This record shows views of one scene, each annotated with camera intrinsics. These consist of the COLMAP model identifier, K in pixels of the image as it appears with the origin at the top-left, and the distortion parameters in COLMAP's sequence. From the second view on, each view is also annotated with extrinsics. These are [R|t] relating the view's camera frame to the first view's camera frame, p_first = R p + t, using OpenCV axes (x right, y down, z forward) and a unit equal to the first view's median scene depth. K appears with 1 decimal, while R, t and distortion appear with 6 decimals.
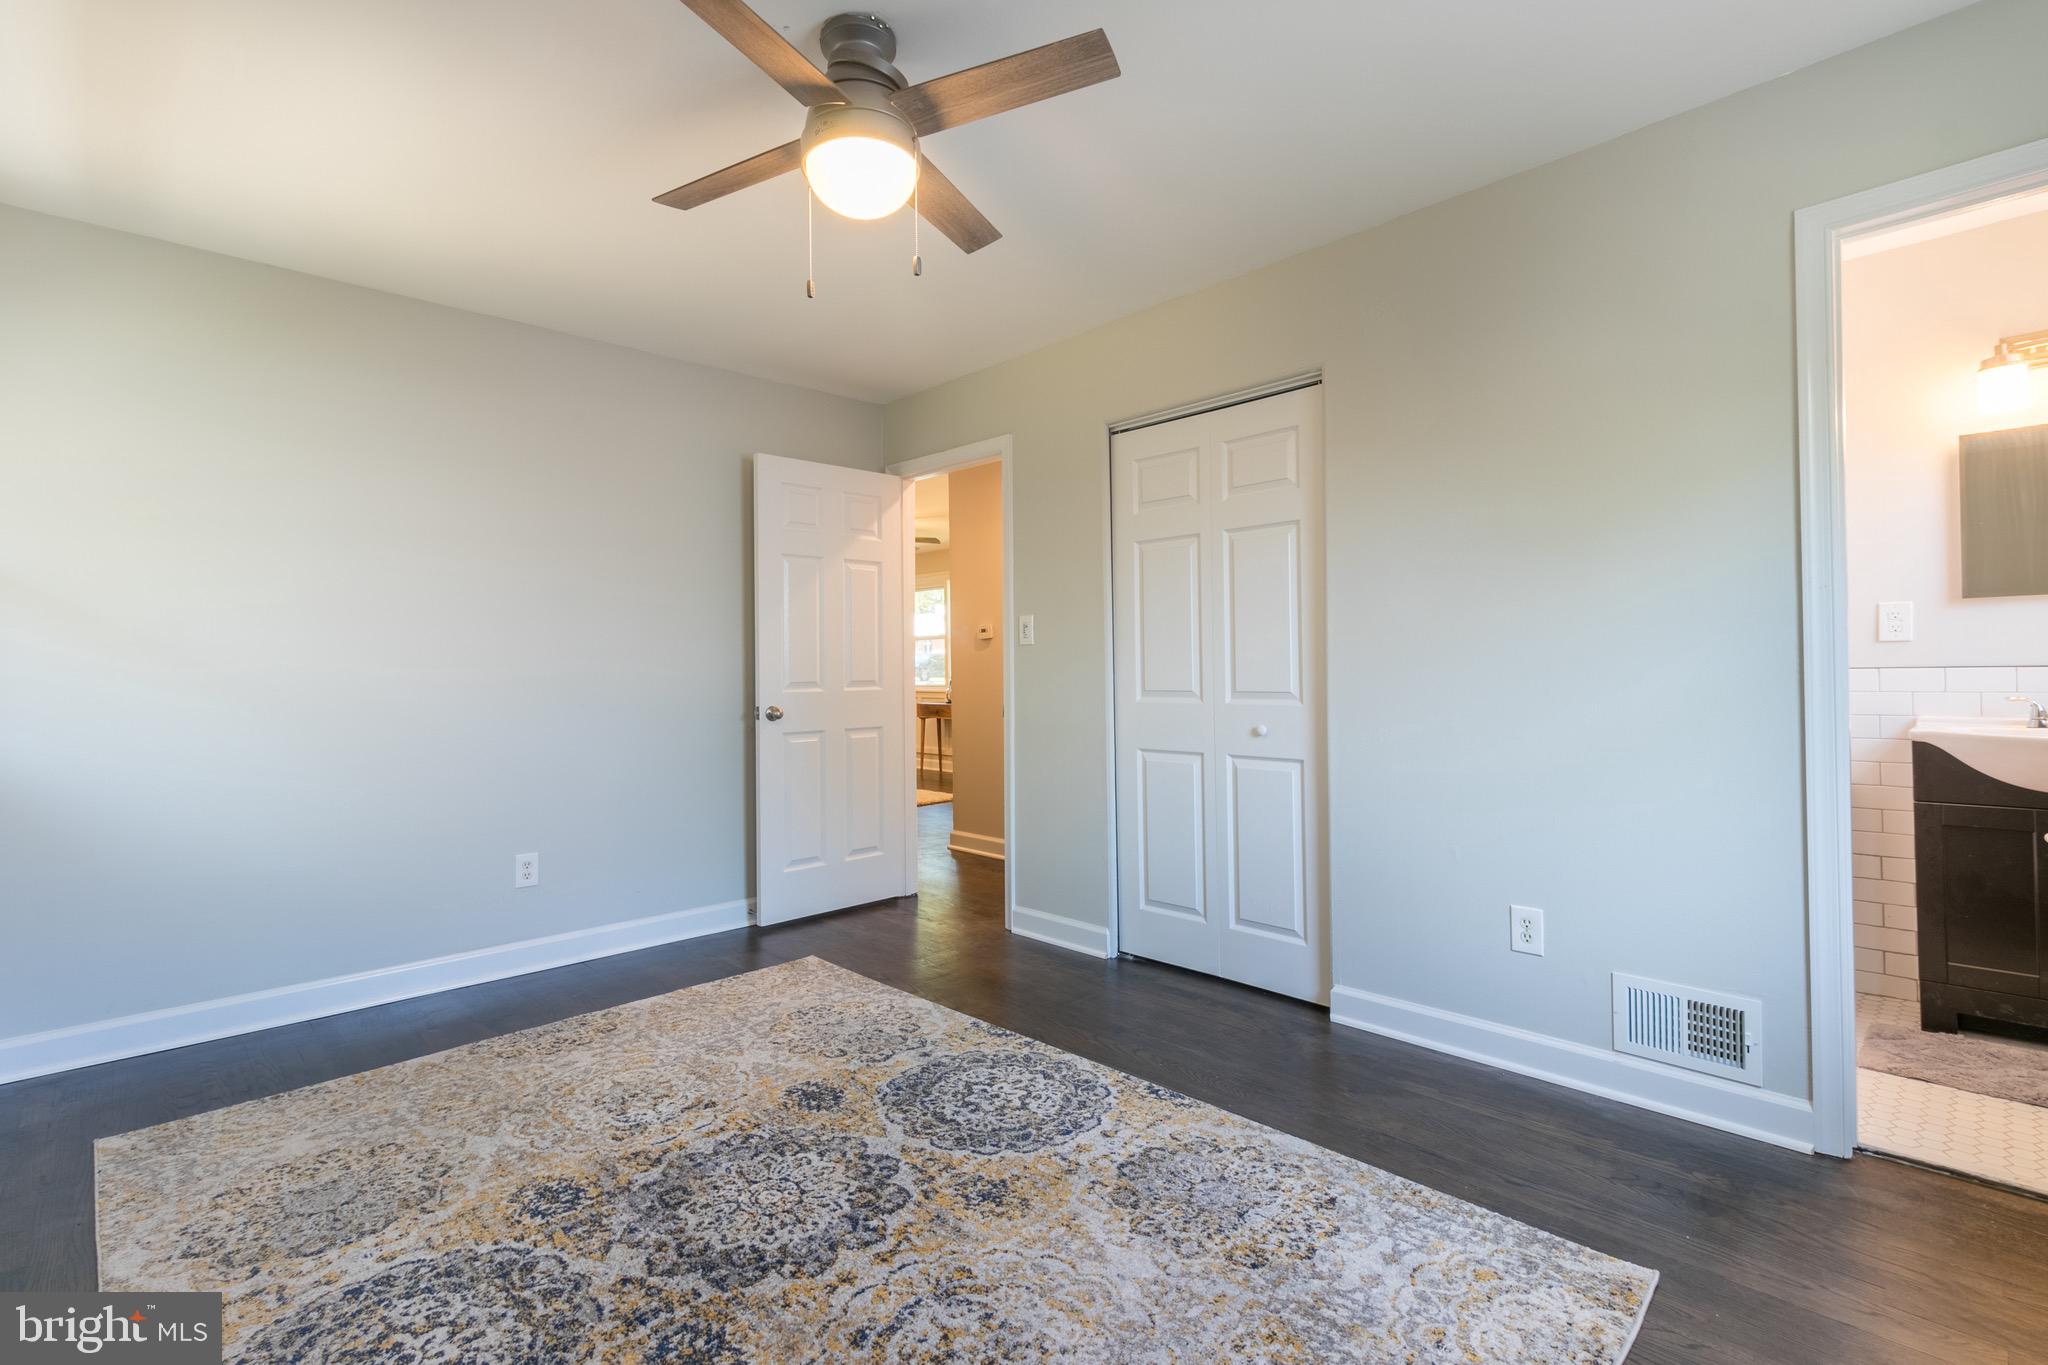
lens RADIAL K [[942.4, 0, 1008.1], [0, 942.4, 673.3], [0, 0, 1]] dist [0.006834, -0.001645]
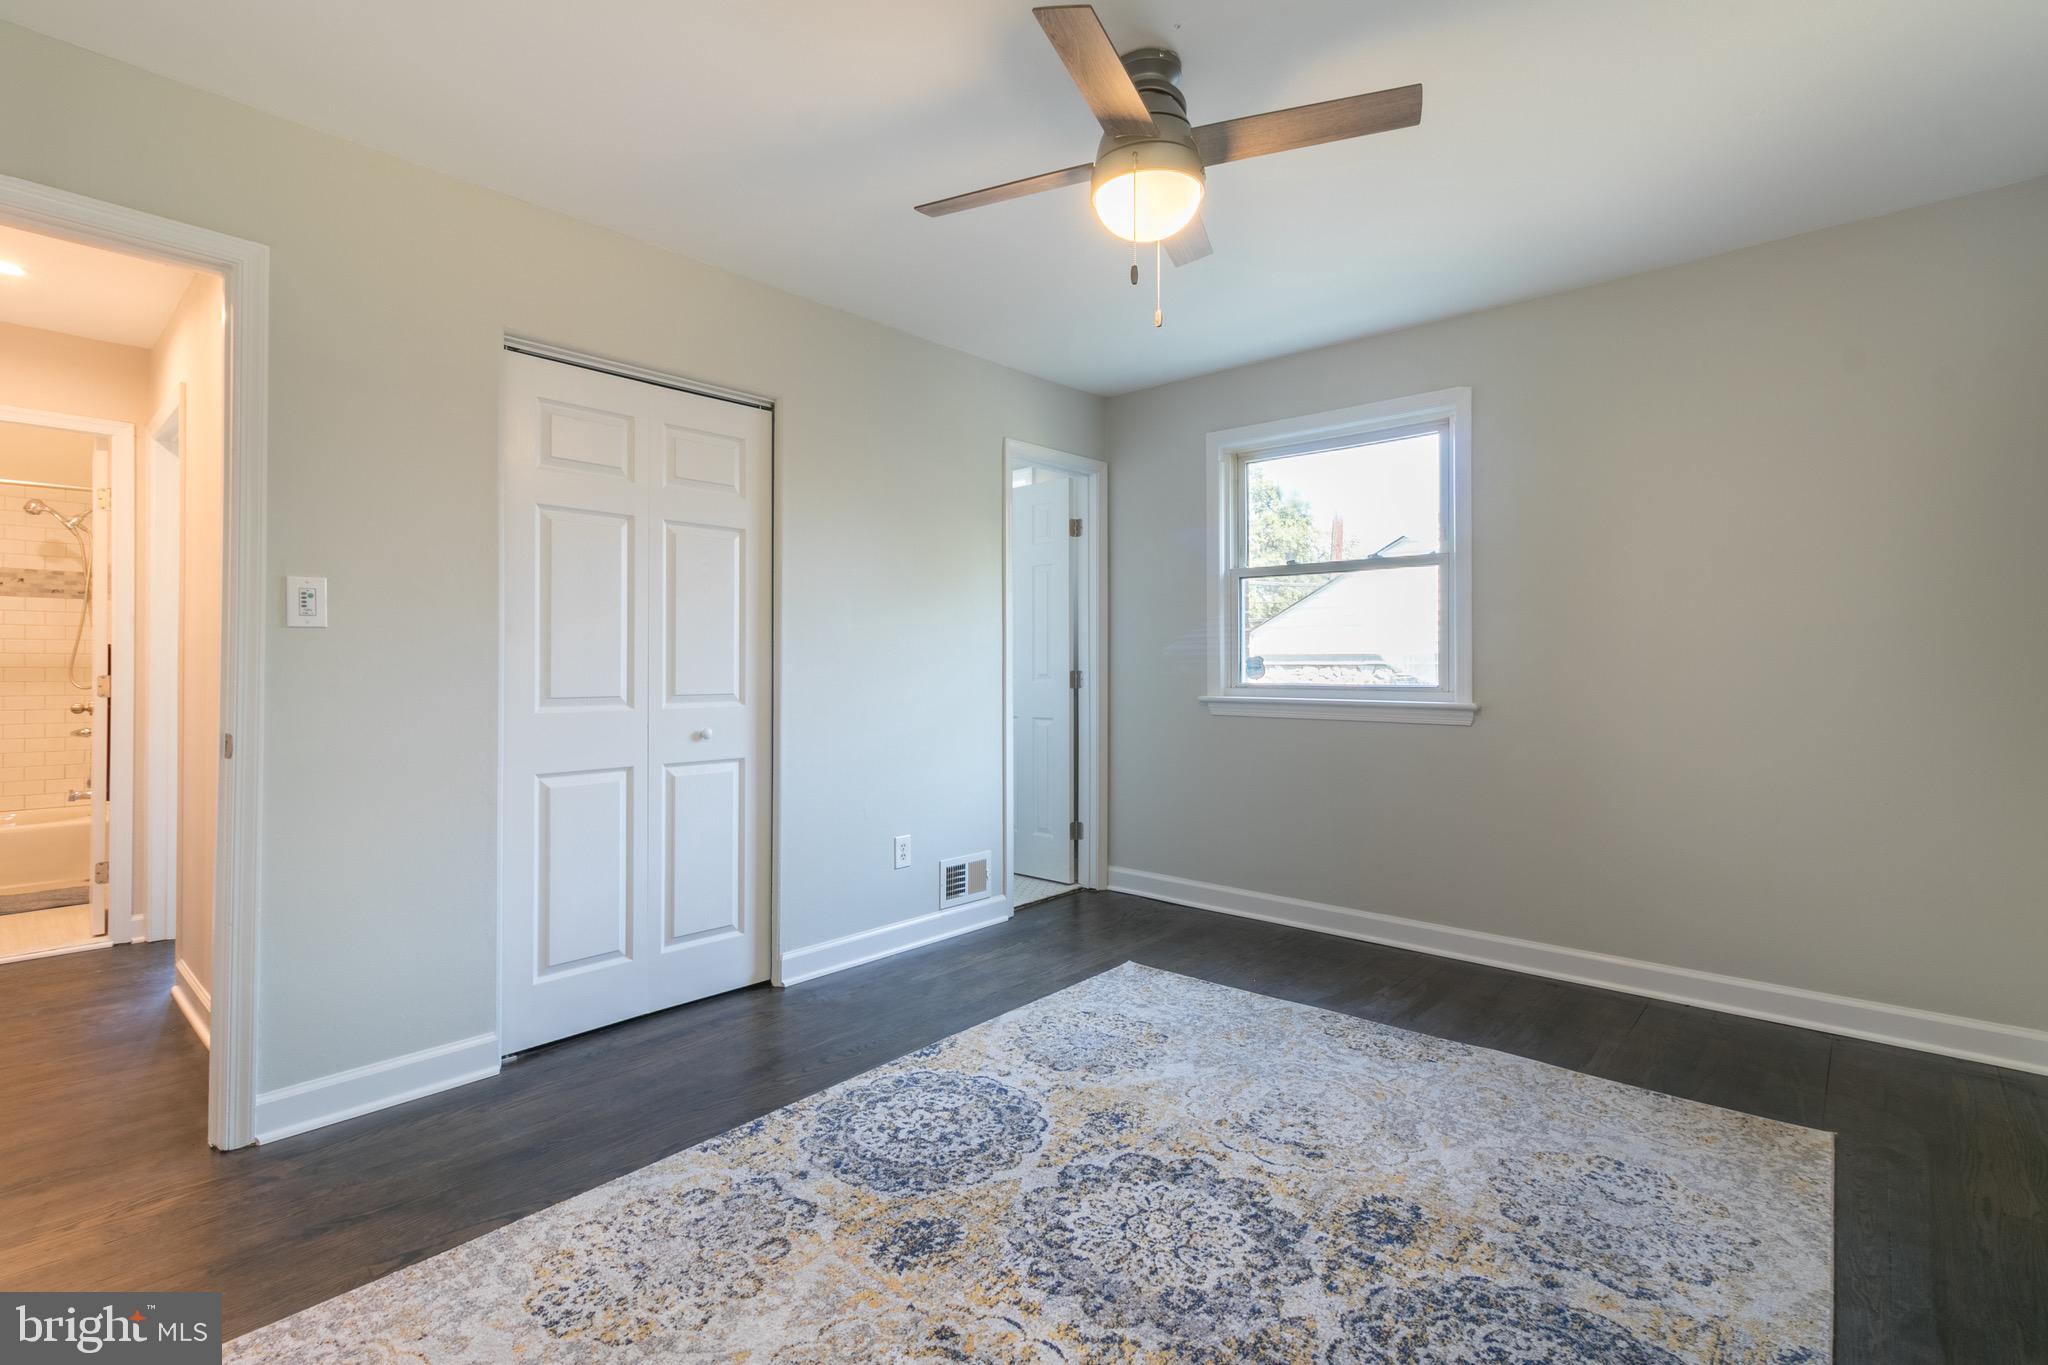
lens RADIAL K [[942.4, 0, 1013.5], [0, 942.4, 670.0], [0, 0, 1]] dist [0.006834, -0.001645]
pose [[-0.076388, 0.007929, 0.997047, -0.992223], [0.004350, 0.999962, -0.007619, 0.004373], [-0.997069, 0.003755, -0.076419, 1.019515]]
